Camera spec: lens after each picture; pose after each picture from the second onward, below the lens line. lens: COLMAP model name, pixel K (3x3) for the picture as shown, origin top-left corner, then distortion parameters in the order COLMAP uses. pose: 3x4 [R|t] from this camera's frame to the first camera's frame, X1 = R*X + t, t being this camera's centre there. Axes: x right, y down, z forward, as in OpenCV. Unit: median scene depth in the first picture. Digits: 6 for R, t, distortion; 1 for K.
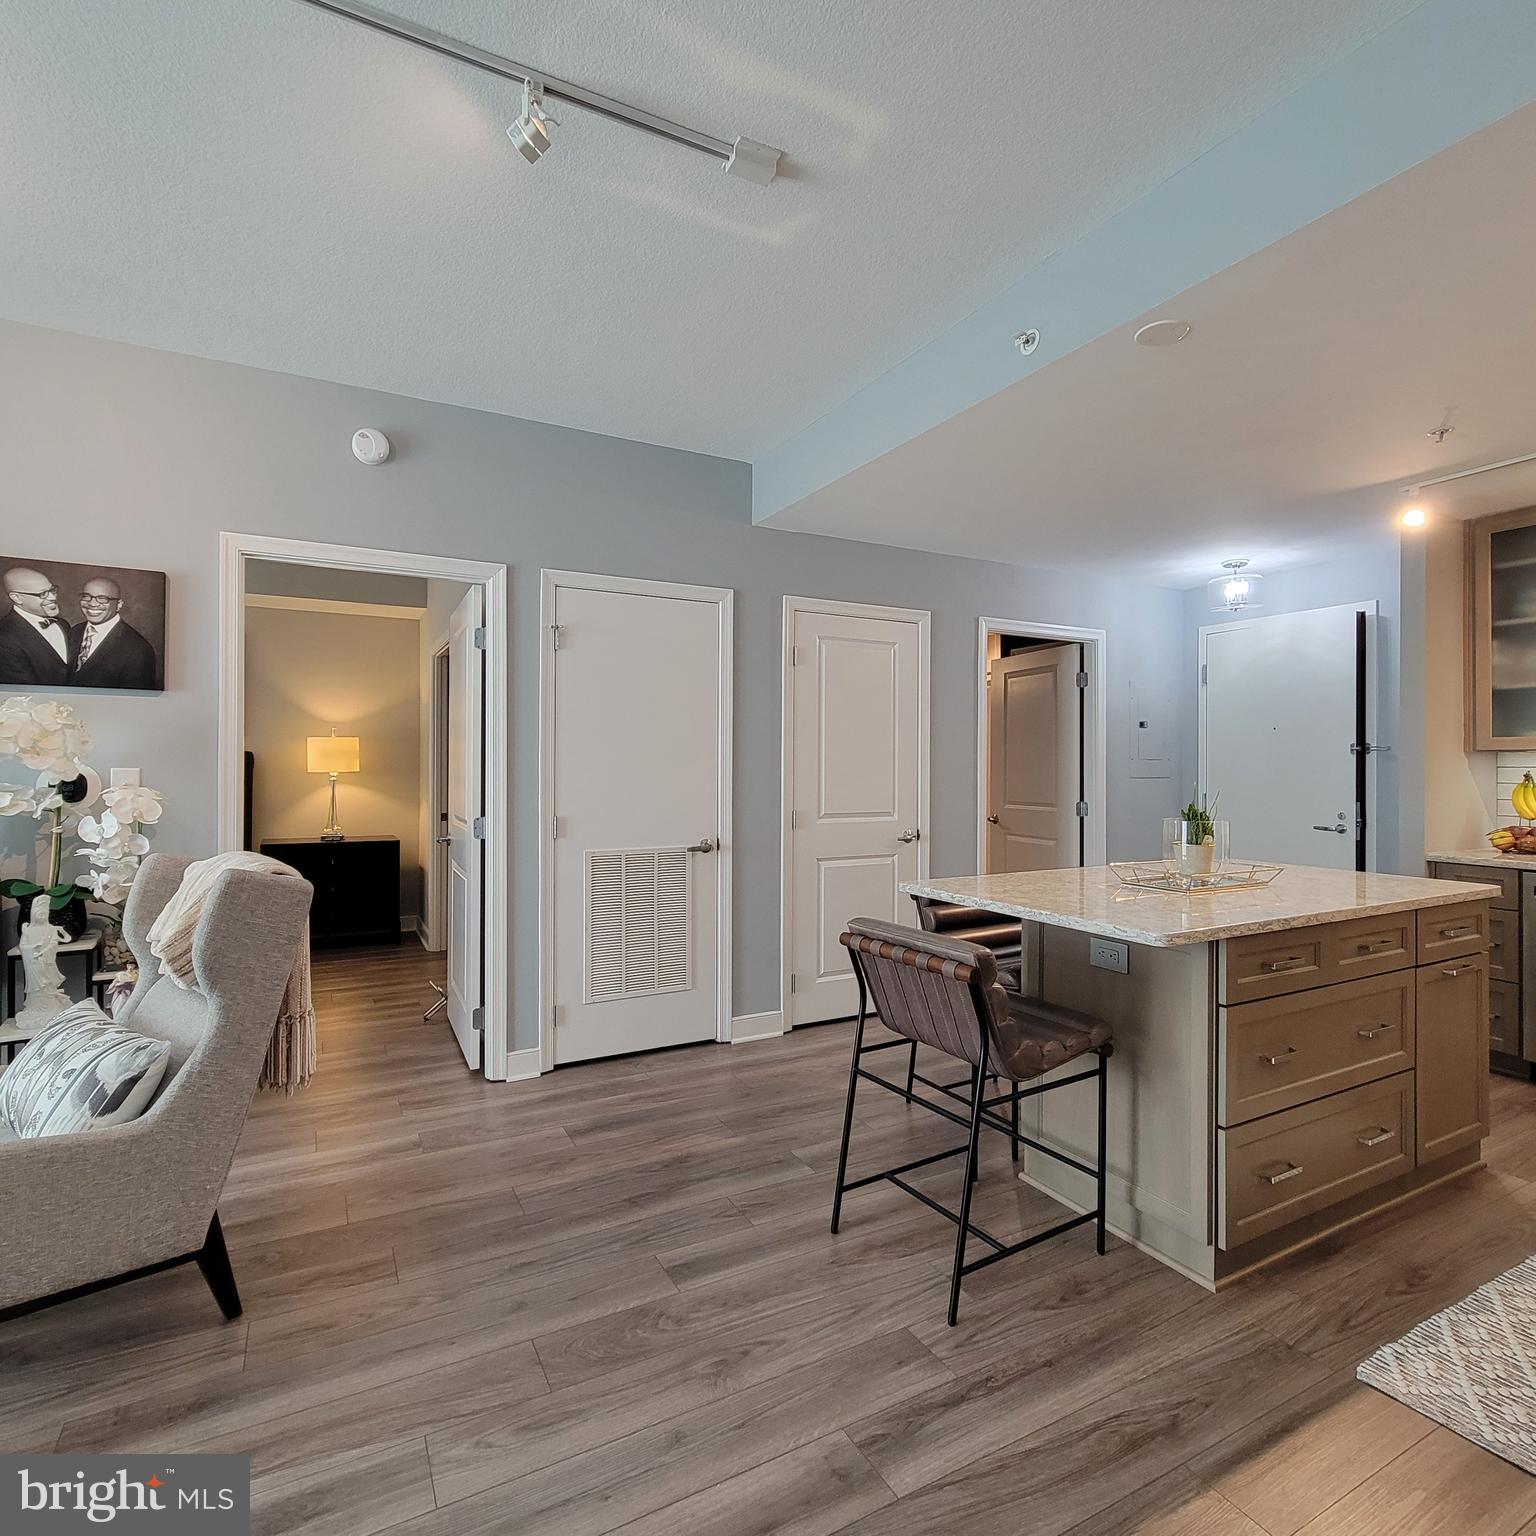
lens RADIAL K [[845.9, 0, 767.6], [0, 845.9, 763.5], [0, 0, 1]] dist [0.001948, -0.002453]
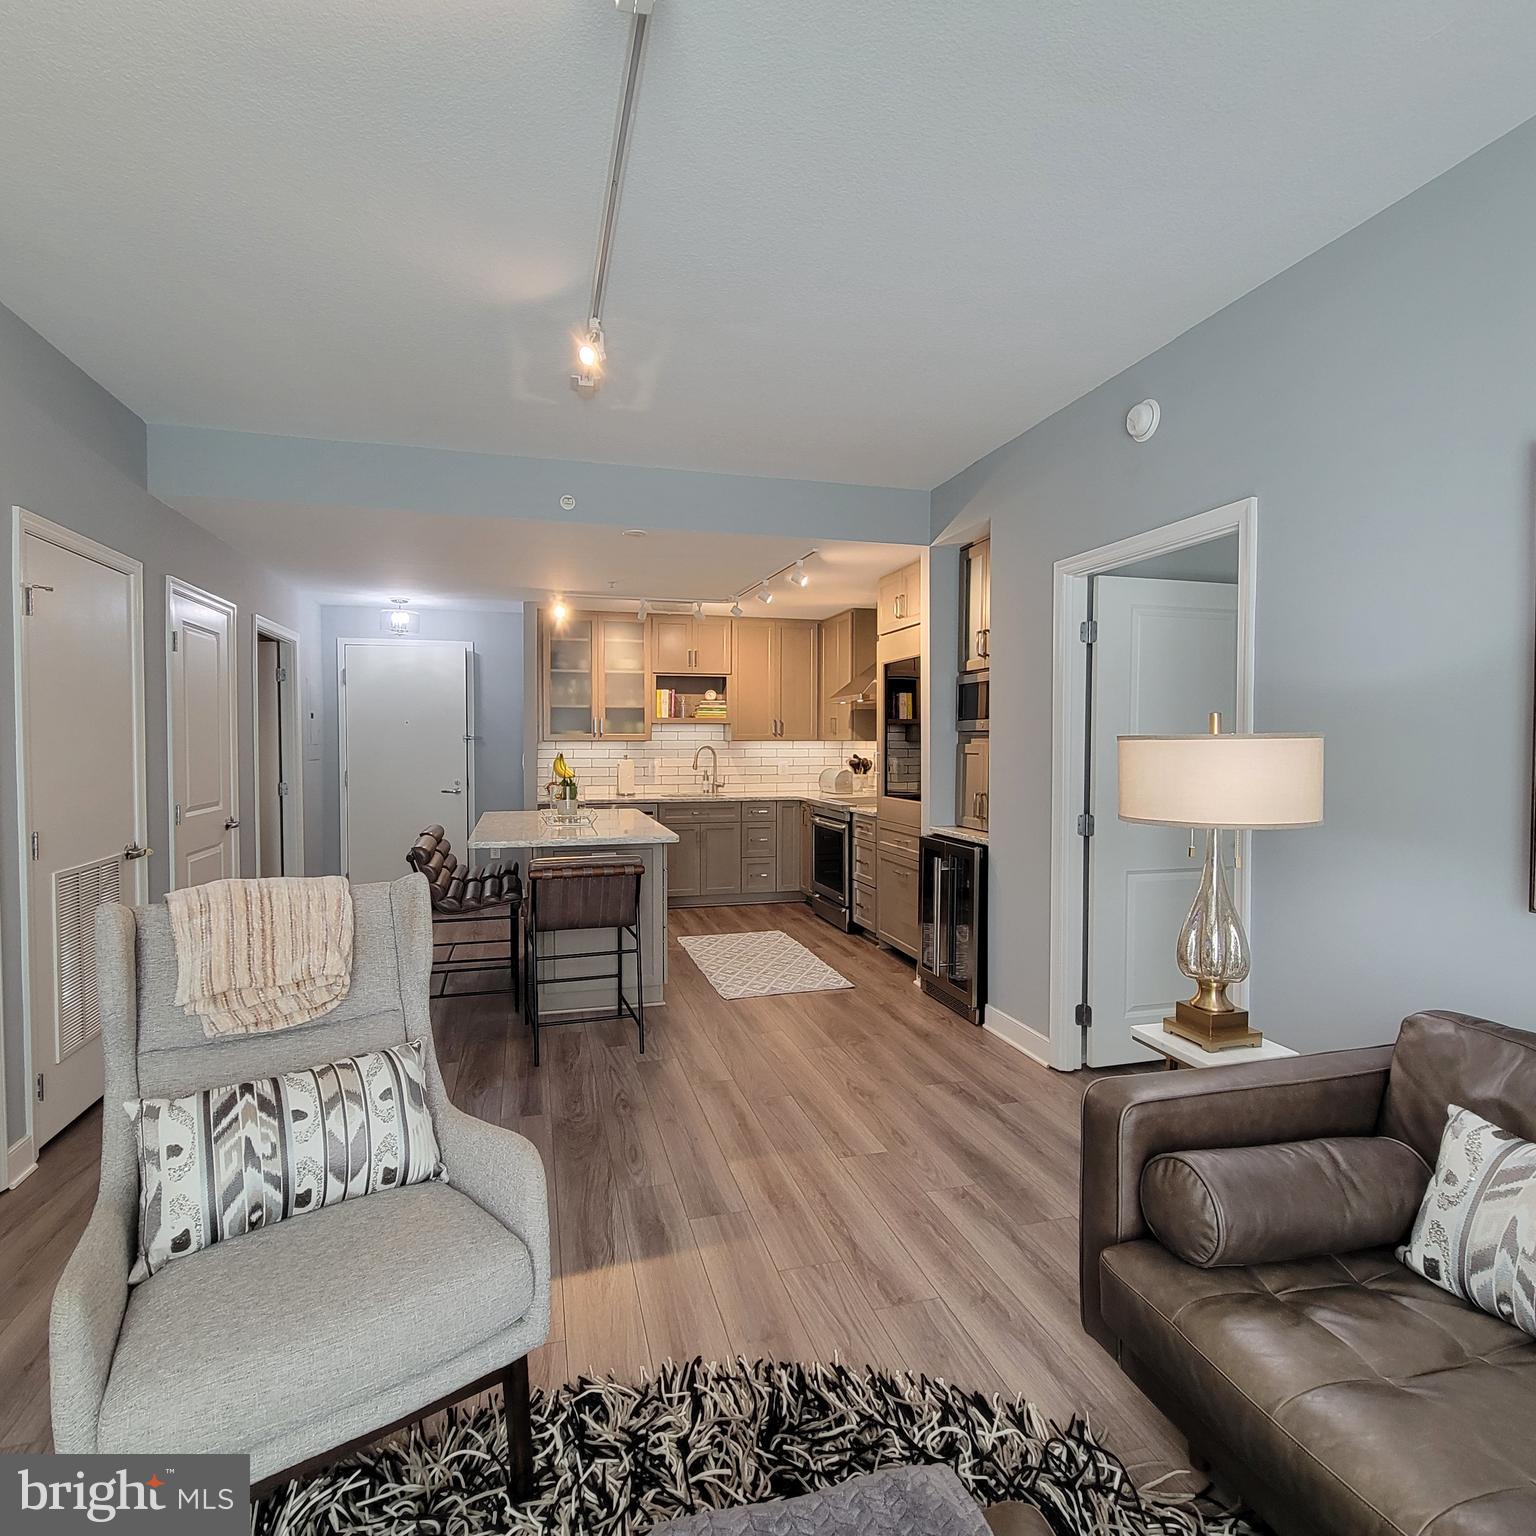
lens RADIAL K [[845.9, 0, 766.4], [0, 845.9, 765.0], [0, 0, 1]] dist [0.001948, -0.002453]
pose [[0.209862, -0.031458, 0.977225, -1.604388], [-0.005389, 0.999430, 0.033330, -0.053143], [-0.977716, -0.012261, 0.209573, 0.341906]]
